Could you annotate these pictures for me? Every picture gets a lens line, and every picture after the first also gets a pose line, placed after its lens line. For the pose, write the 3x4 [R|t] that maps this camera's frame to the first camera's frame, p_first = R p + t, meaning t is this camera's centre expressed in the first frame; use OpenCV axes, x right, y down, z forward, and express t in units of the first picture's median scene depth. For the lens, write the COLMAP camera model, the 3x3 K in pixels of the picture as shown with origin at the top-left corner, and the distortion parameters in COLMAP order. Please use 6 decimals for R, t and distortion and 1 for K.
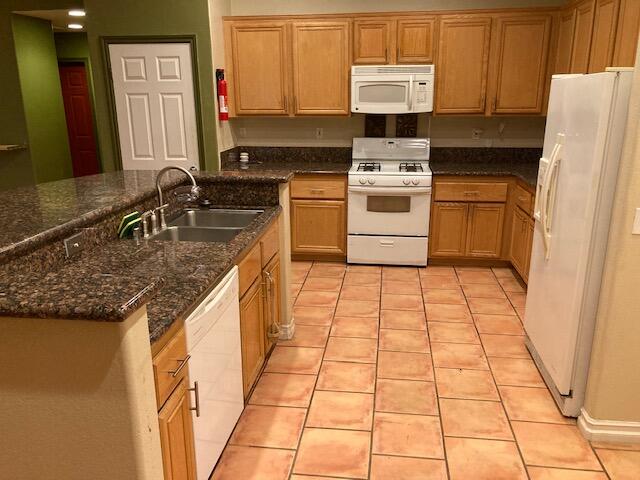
lens RADIAL K [[523.4, 0, 321.7], [0, 523.4, 243.8], [0, 0, 1]] dist [0.033984, -0.032208]
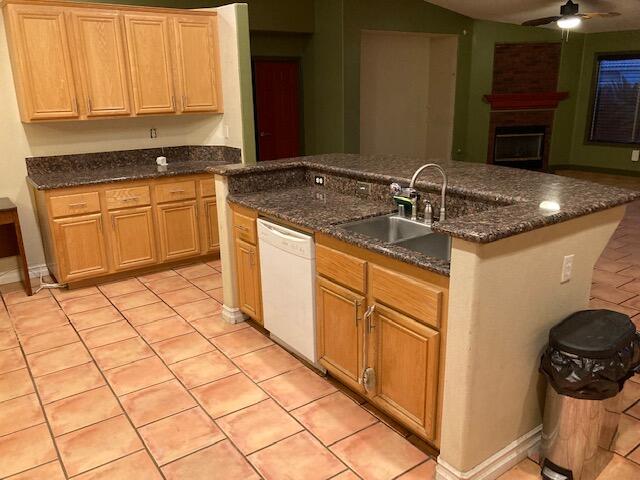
lens RADIAL K [[519.6, 0, 318.6], [0, 519.6, 238.7], [0, 0, 1]] dist [0.043206, -0.052904]
pose [[-0.729588, 0.210615, -0.650648, 0.286277], [-0.160958, 0.871789, 0.462685, -0.246151], [0.664675, 0.442296, -0.602147, 0.851105]]
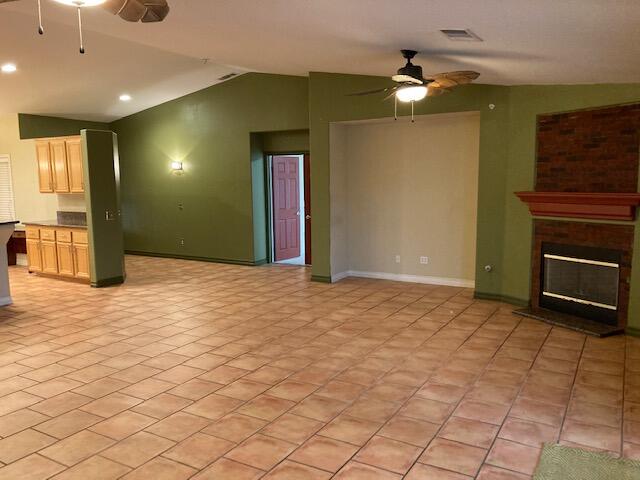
lens RADIAL K [[523.4, 0, 321.7], [0, 523.4, 243.8], [0, 0, 1]] dist [0.033984, -0.032208]
pose [[-0.919788, -0.033443, 0.390988, -1.624453], [0.122816, 0.921773, 0.367765, -0.336349], [-0.372701, 0.386286, -0.843728, 1.196997]]
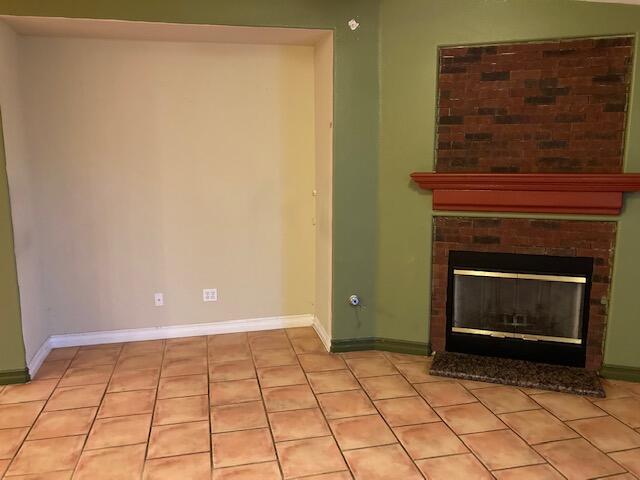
lens RADIAL K [[527.0, 0, 319.5], [0, 527.0, 231.6], [0, 0, 1]] dist [0.022830, -0.007836]
pose [[-0.939294, 0.065832, -0.336738, -1.149561], [-0.083362, 0.908229, 0.410087, -0.146753], [0.332832, 0.413263, -0.847606, 0.518031]]
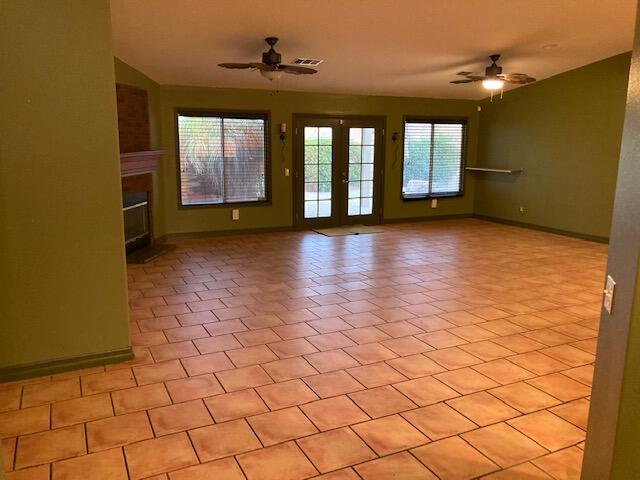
lens RADIAL K [[525.5, 0, 317.7], [0, 525.5, 240.2], [0, 0, 1]] dist [0.045927, -0.002088]
pose [[0.550368, 0.166133, -0.818227, -0.133837], [-0.236933, 0.970793, 0.037740, 0.126543], [0.800598, 0.173094, 0.573656, -0.465741]]
